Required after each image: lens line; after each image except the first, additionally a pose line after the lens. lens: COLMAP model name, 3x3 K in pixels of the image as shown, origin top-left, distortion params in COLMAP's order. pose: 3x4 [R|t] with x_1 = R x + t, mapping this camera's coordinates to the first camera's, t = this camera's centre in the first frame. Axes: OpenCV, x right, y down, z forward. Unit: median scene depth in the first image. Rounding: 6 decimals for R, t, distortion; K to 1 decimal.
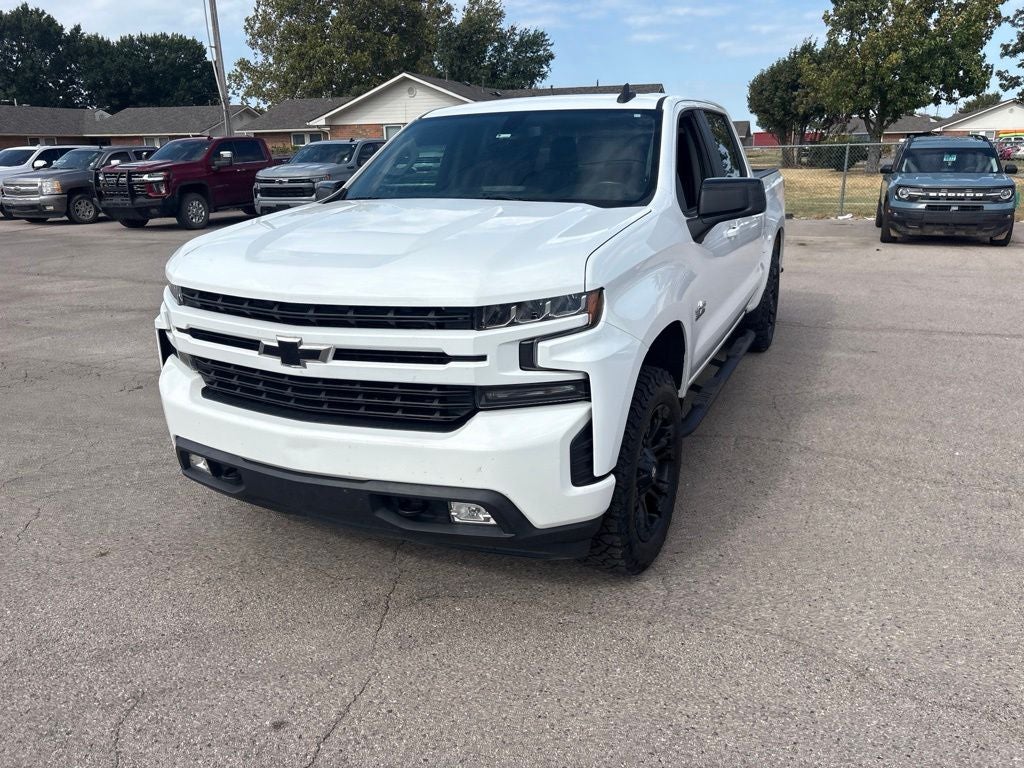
lens RADIAL K [[765.7, 0, 511.6], [0, 765.7, 385.7], [0, 0, 1]] dist [0.047295, -0.052189]
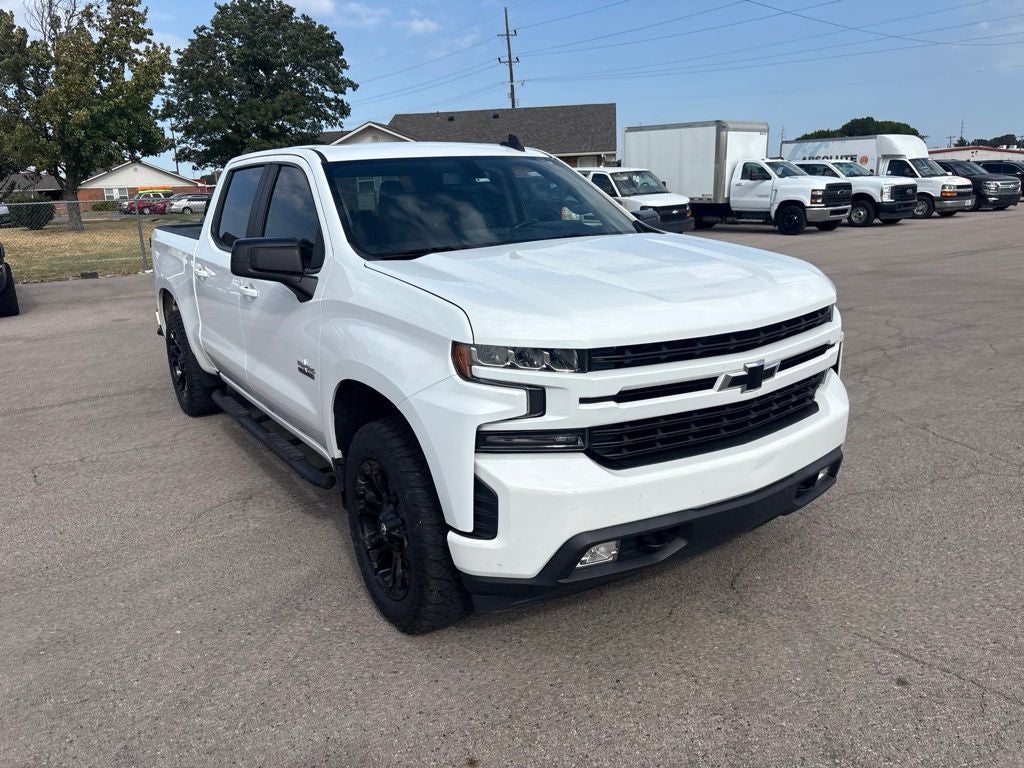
lens RADIAL K [[767.9, 0, 508.7], [0, 767.9, 382.5], [0, 0, 1]] dist [0.042213, -0.044421]
pose [[0.534931, -0.213026, 0.817599, -0.988780], [0.271871, 0.959625, 0.072153, -0.150513], [-0.799959, 0.183685, 0.571249, 0.500354]]
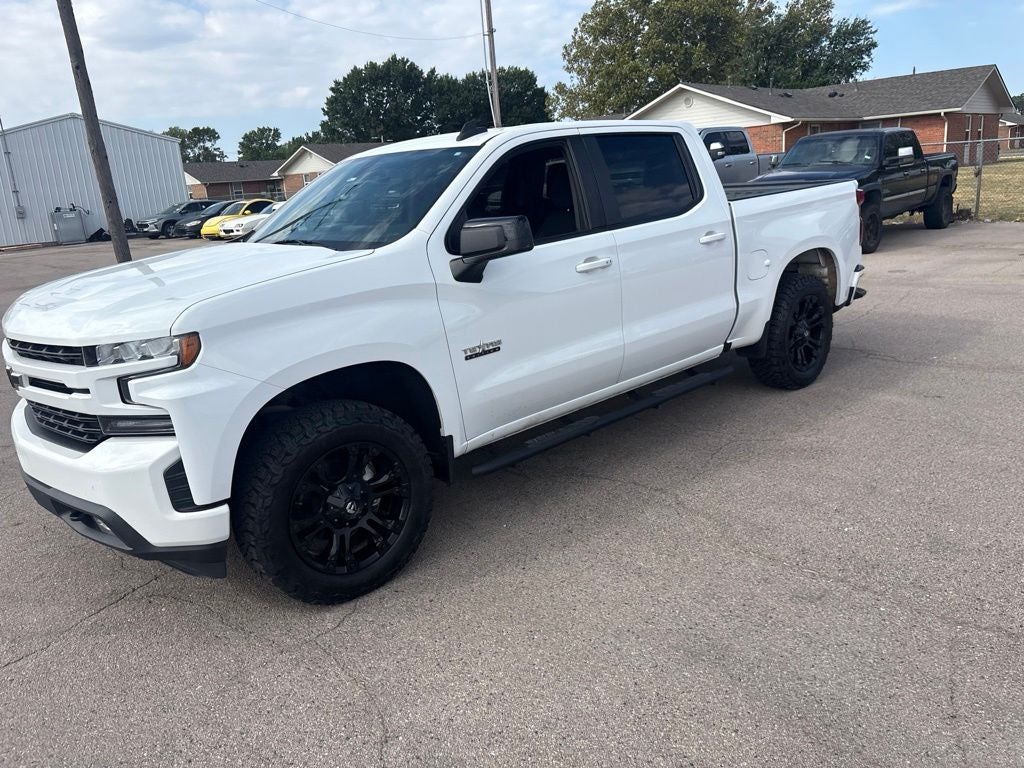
lens RADIAL K [[768.8, 0, 508.4], [0, 768.8, 372.2], [0, 0, 1]] dist [0.028198, -0.008270]
pose [[0.918488, 0.045855, -0.392781, 0.705410], [-0.056978, 0.998236, -0.016699, -0.057471], [0.391322, 0.037717, 0.919481, 0.118706]]
